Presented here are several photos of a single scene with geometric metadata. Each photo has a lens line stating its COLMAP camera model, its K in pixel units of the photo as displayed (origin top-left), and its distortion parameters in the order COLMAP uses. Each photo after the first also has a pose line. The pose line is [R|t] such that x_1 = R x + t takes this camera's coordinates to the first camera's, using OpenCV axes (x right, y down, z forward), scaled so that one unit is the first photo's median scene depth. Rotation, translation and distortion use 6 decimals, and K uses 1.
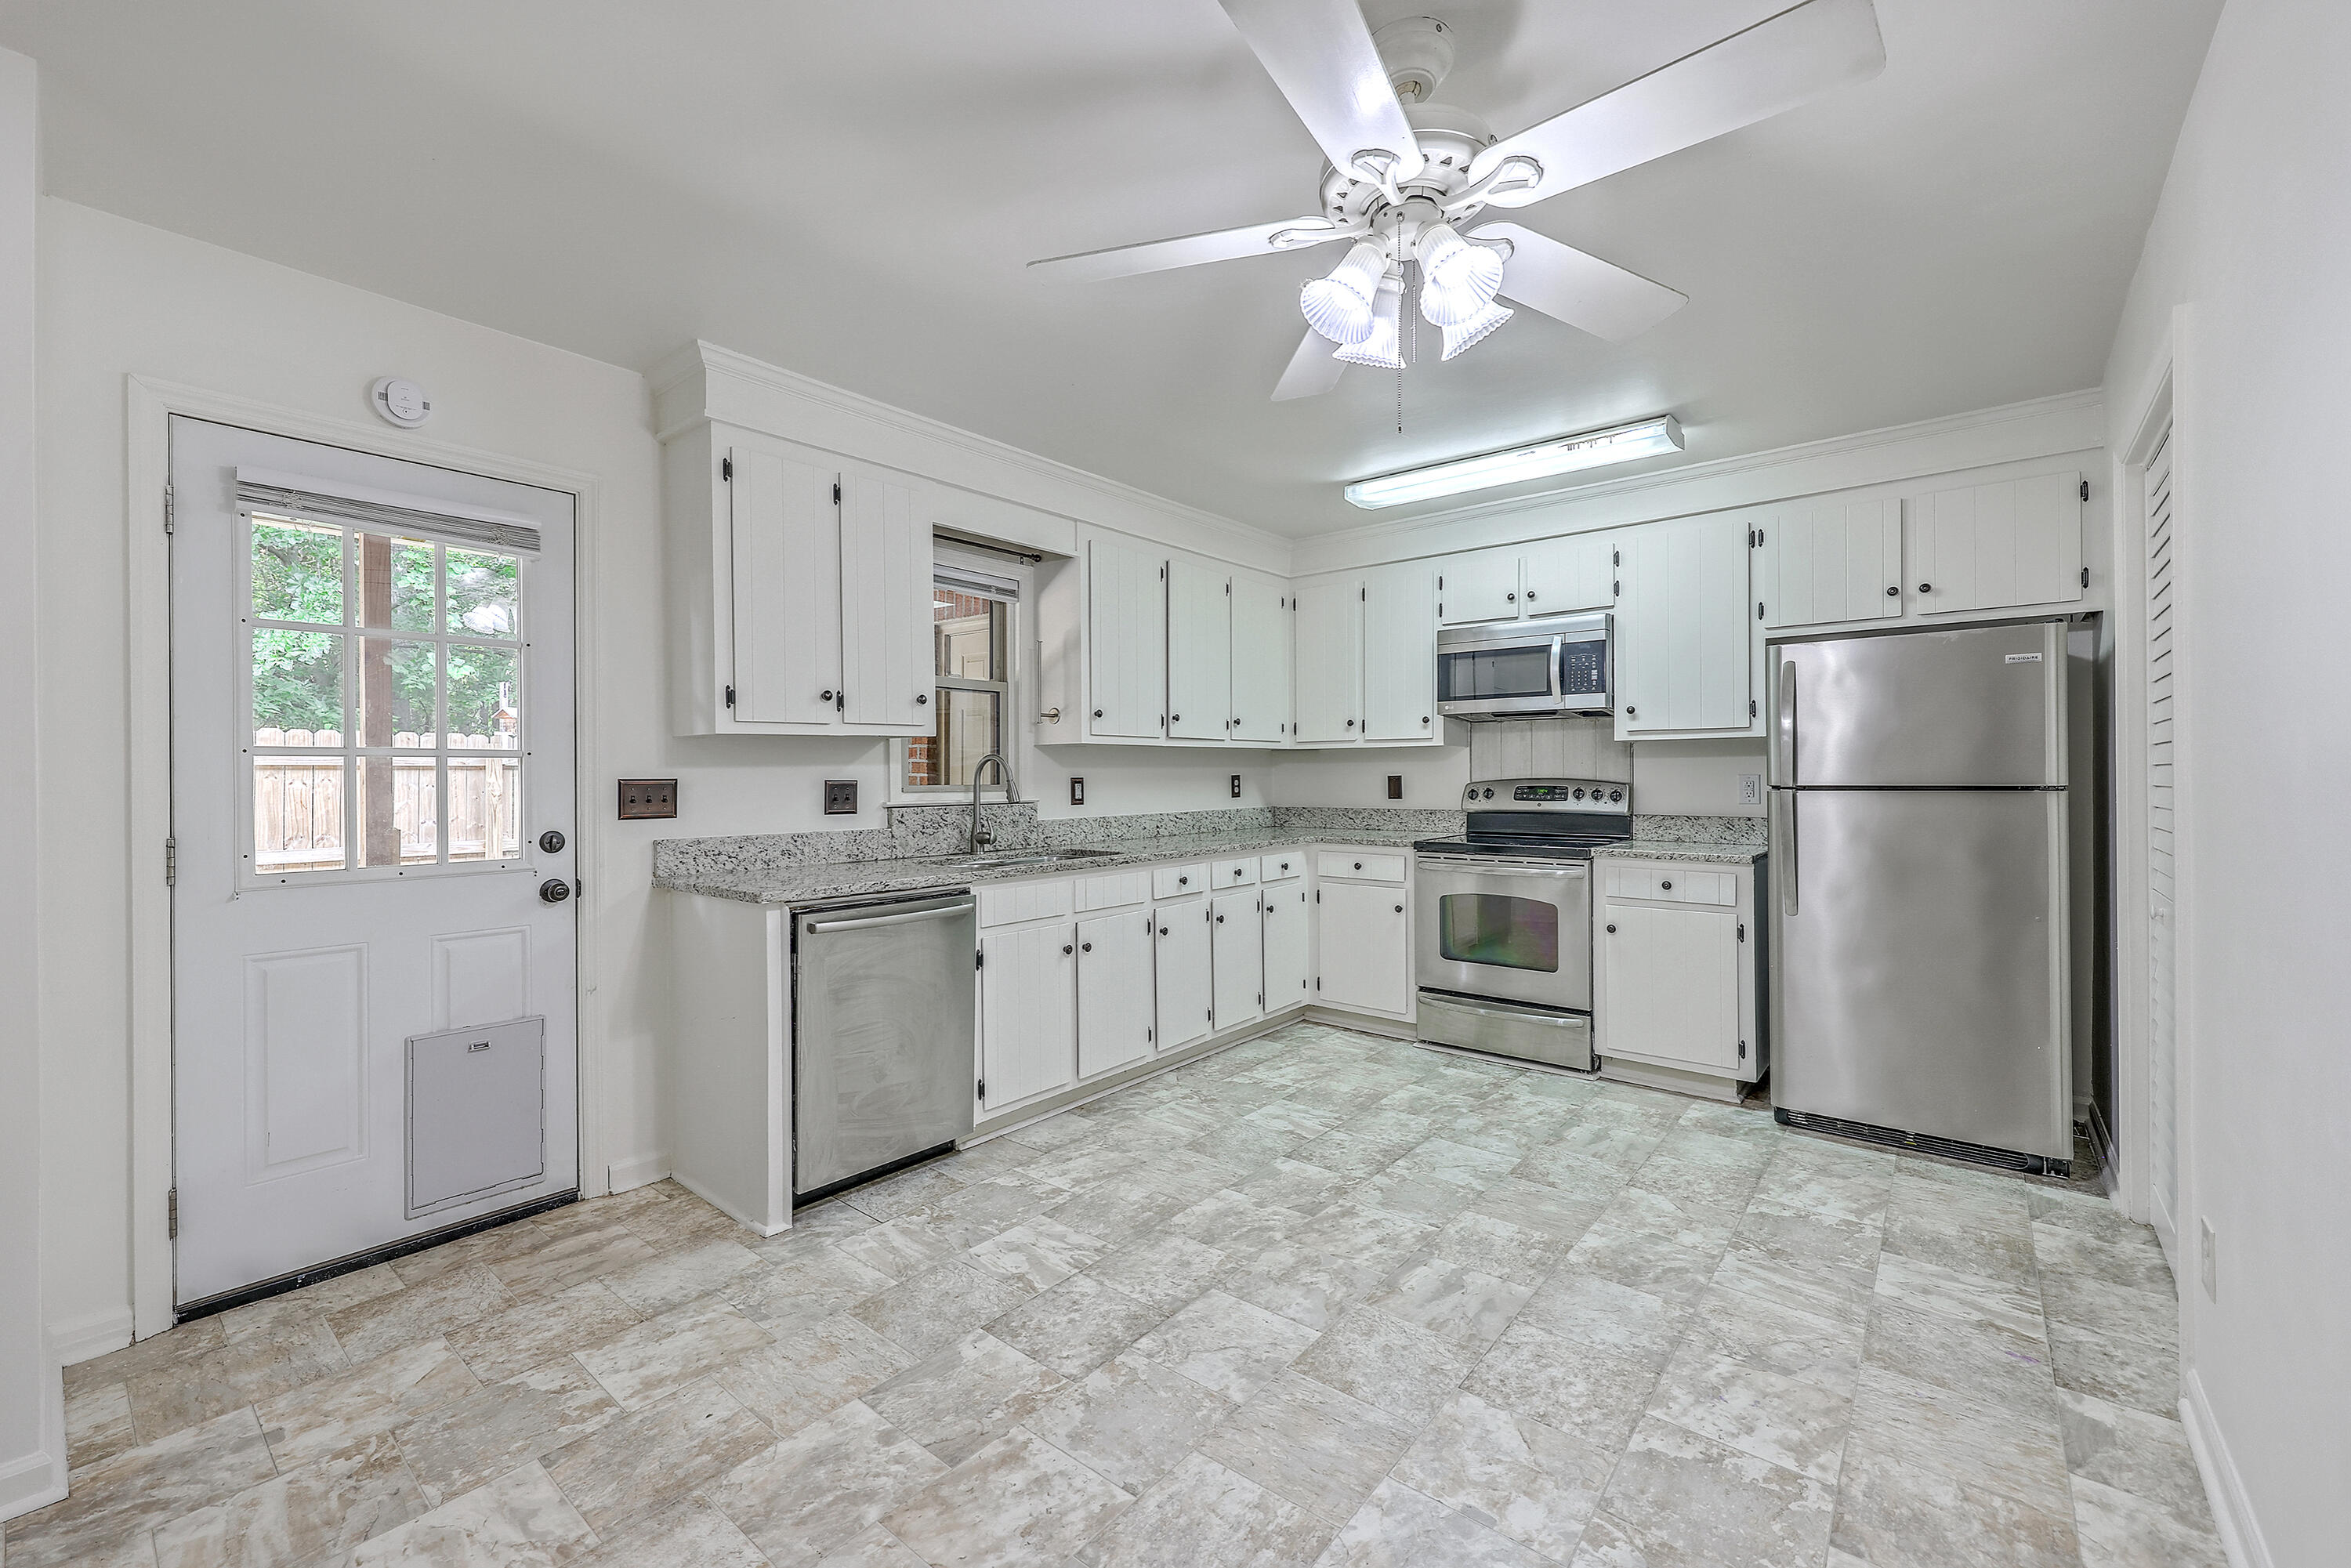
lens RADIAL K [[953.7, 0, 1186.1], [0, 953.7, 779.7], [0, 0, 1]] dist [0.003015, 0.000227]
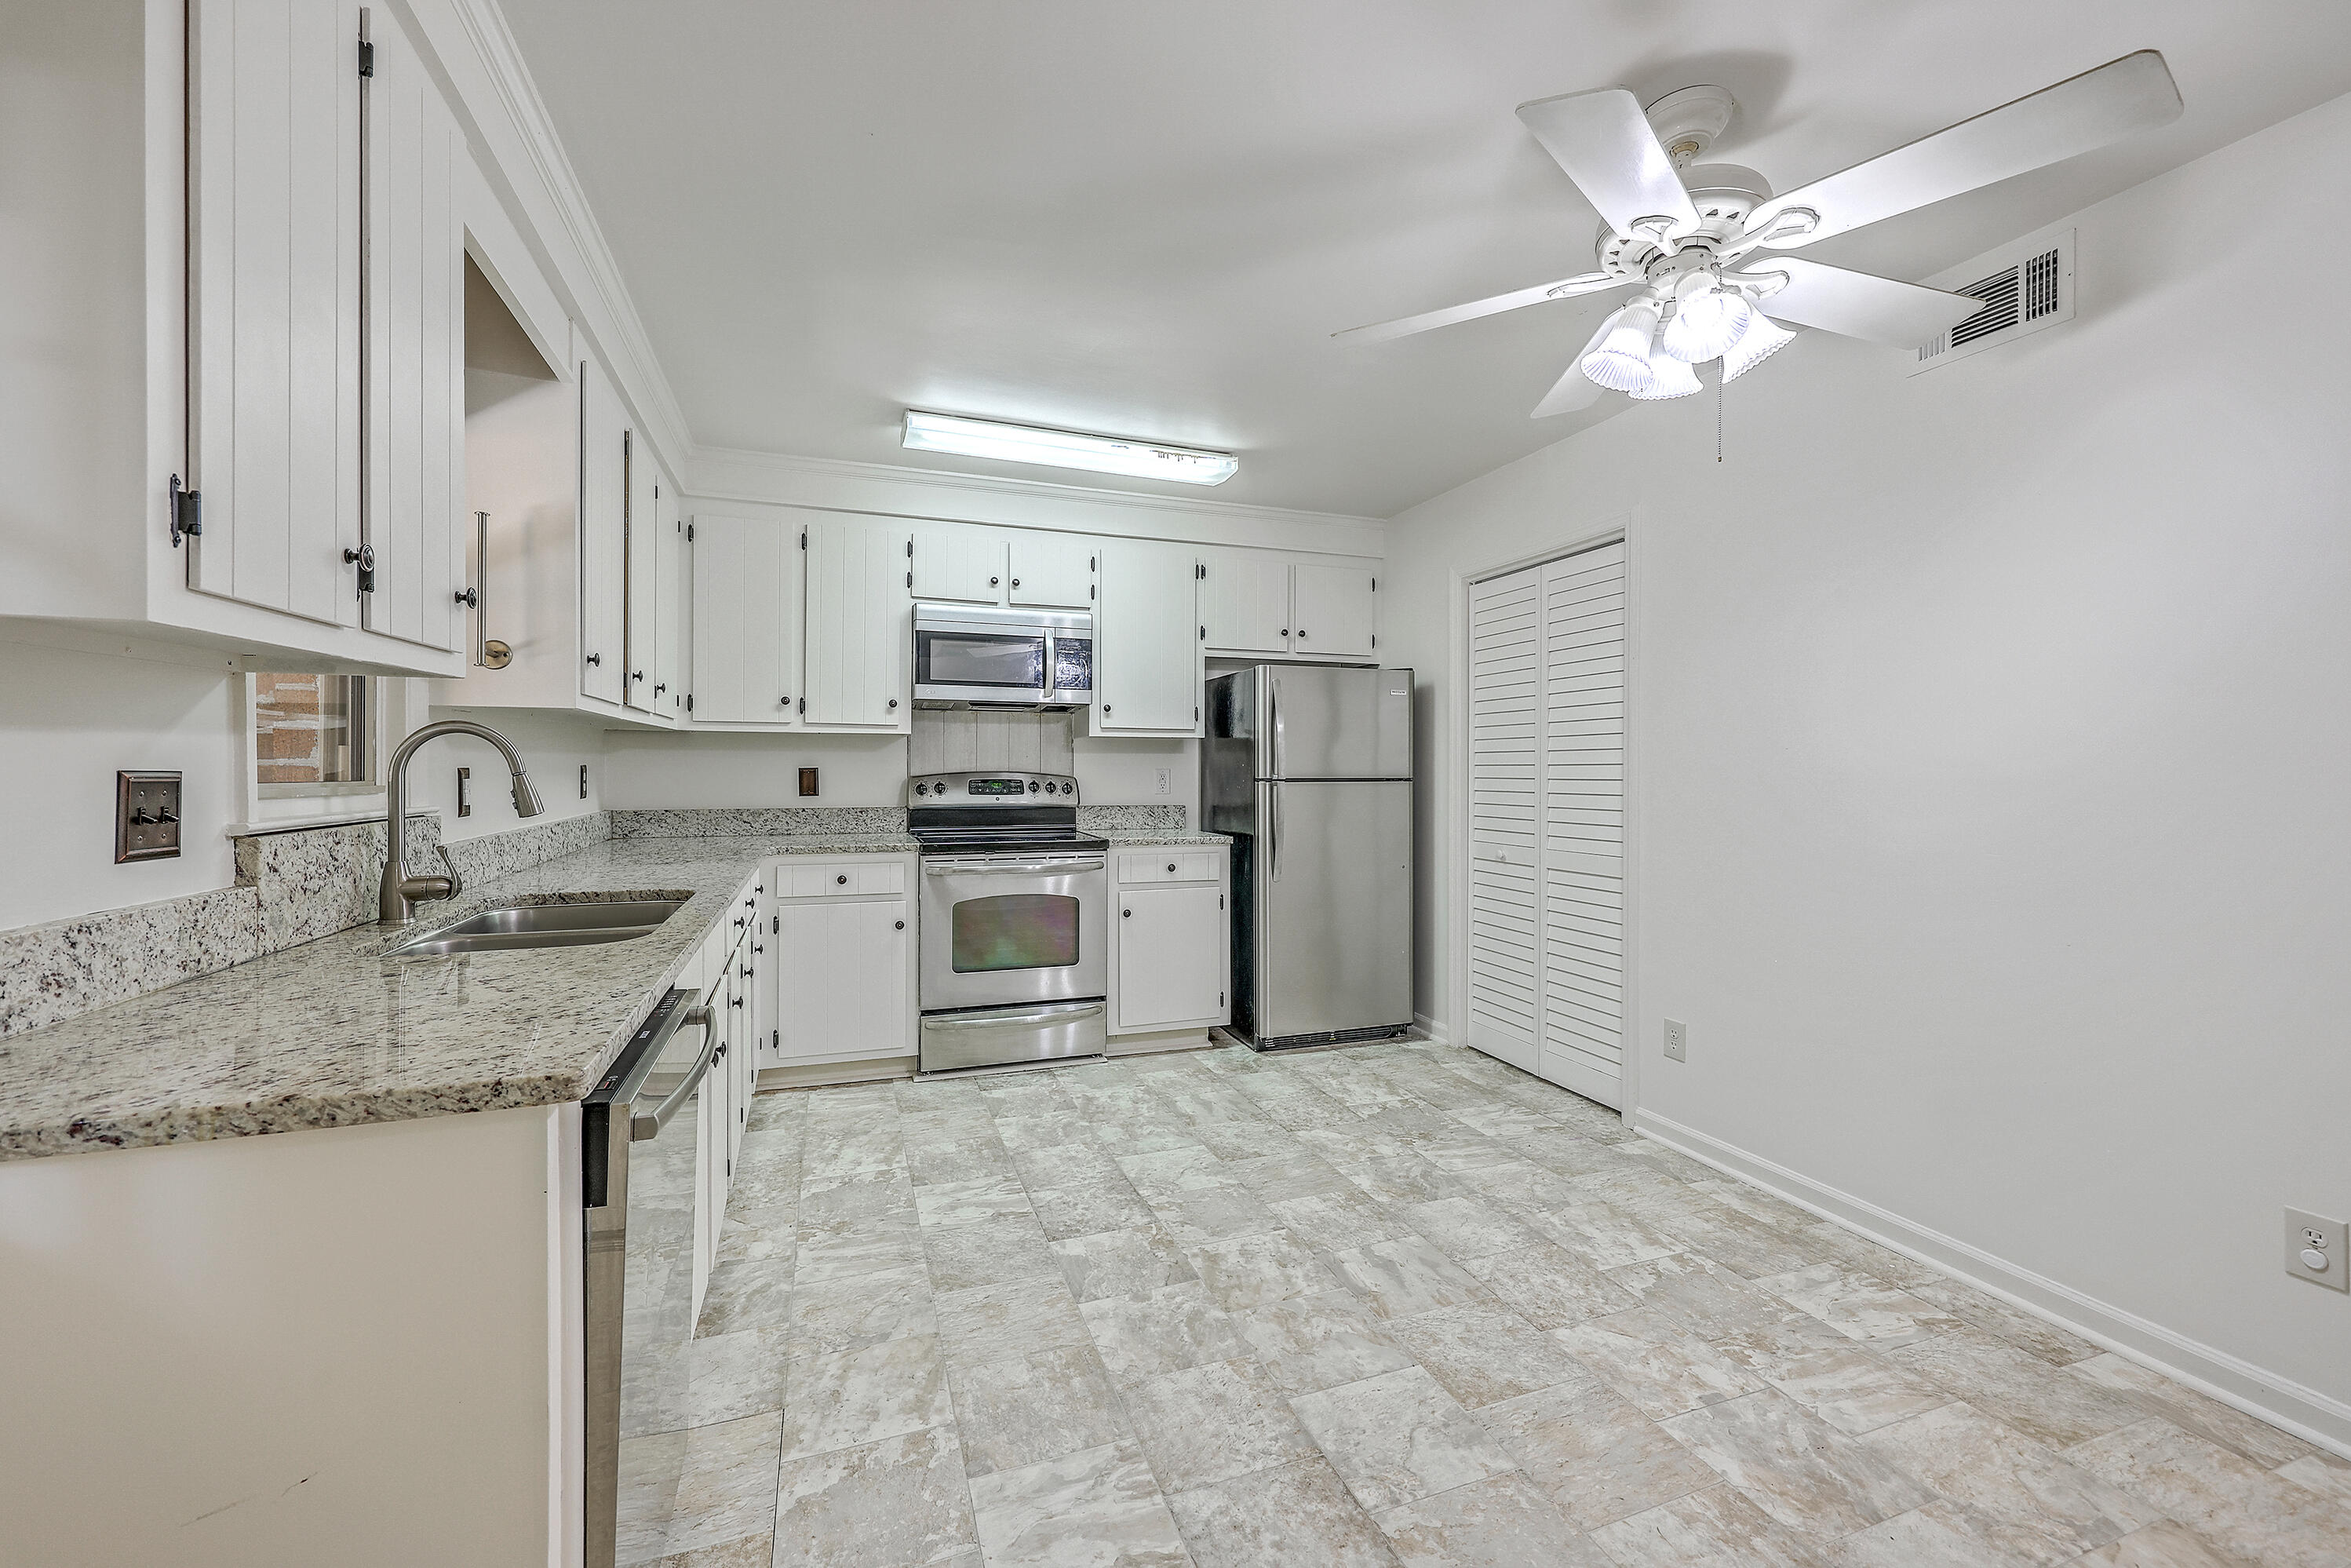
lens RADIAL K [[953.8, 0, 1182.9], [0, 953.8, 774.4], [0, 0, 1]] dist [0.003015, 0.000227]
pose [[0.506629, 0.001134, 0.862163, -0.456339], [-0.002388, 0.999997, 0.000088, 0.000848], [-0.862161, -0.002103, 0.506631, 0.423948]]
